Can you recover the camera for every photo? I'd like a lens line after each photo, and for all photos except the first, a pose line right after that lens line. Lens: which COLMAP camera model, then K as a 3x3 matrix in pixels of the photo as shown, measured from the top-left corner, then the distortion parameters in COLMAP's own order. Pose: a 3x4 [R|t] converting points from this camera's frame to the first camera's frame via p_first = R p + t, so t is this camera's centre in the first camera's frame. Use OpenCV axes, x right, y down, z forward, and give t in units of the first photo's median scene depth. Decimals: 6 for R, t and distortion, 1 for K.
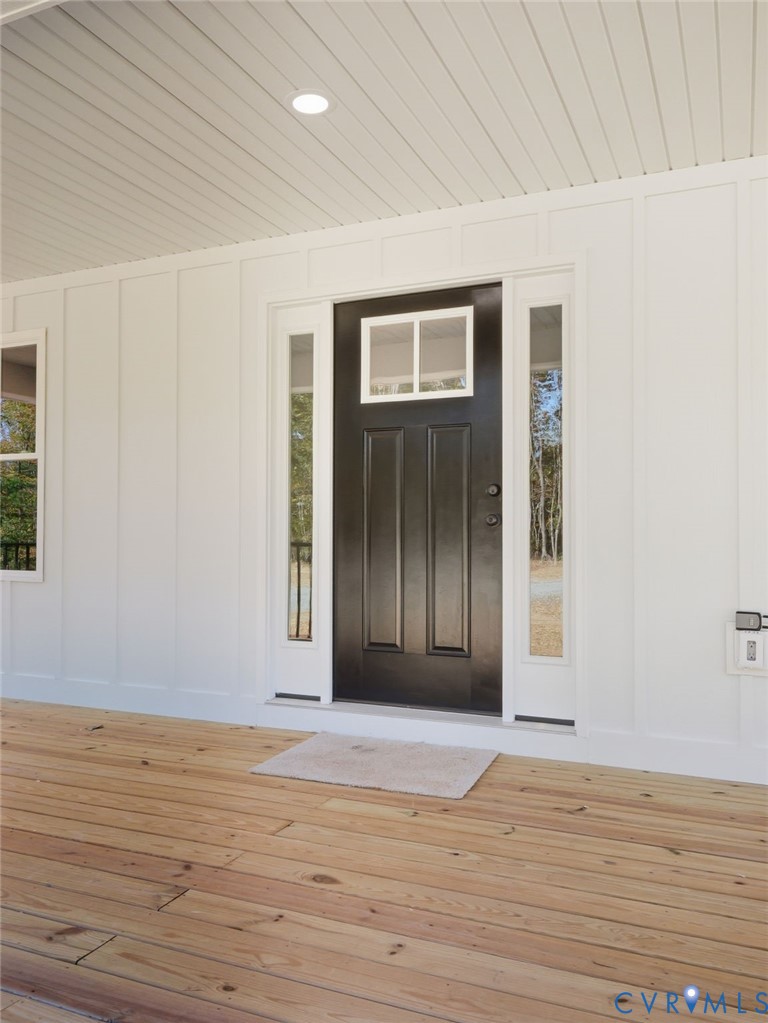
lens RADIAL K [[810.7, 0, 384.0], [0, 810.7, 515.6], [0, 0, 1]] dist [0.017291, 0.001737]
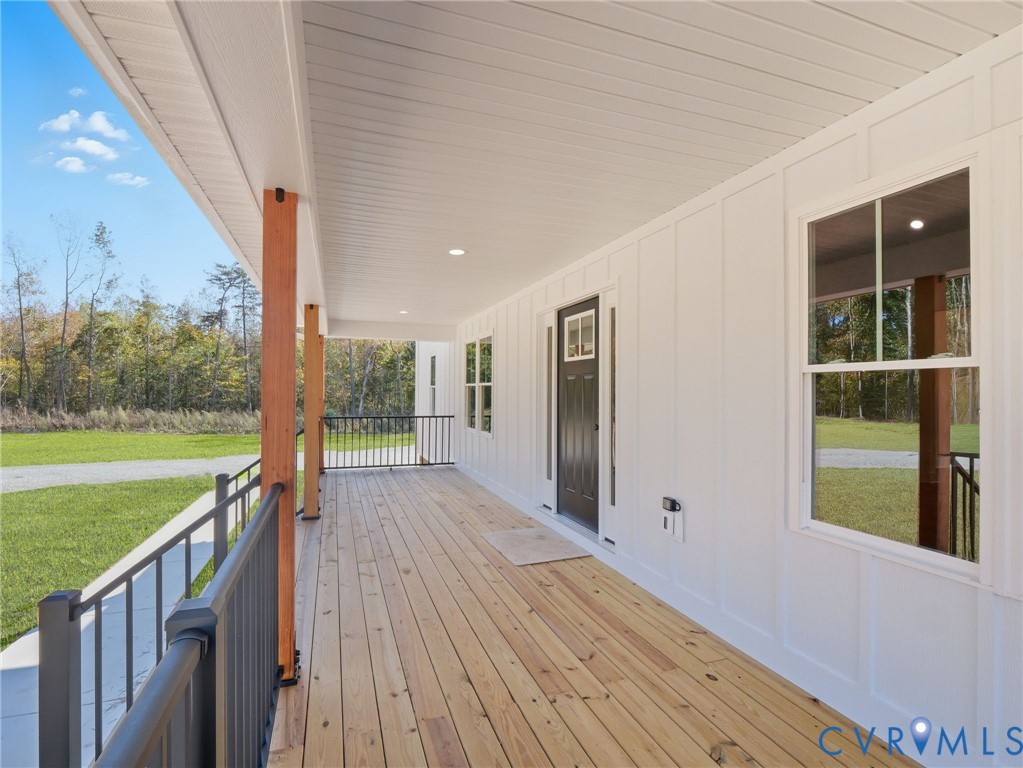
lens RADIAL K [[510.0, 0, 514.3], [0, 510.0, 382.0], [0, 0, 1]] dist [-0.003093, 0.000270]
pose [[0.678293, -0.009468, -0.734730, 0.930134], [0.013517, 0.999909, -0.000406, -0.107266], [0.734667, -0.009656, 0.678359, 0.102207]]
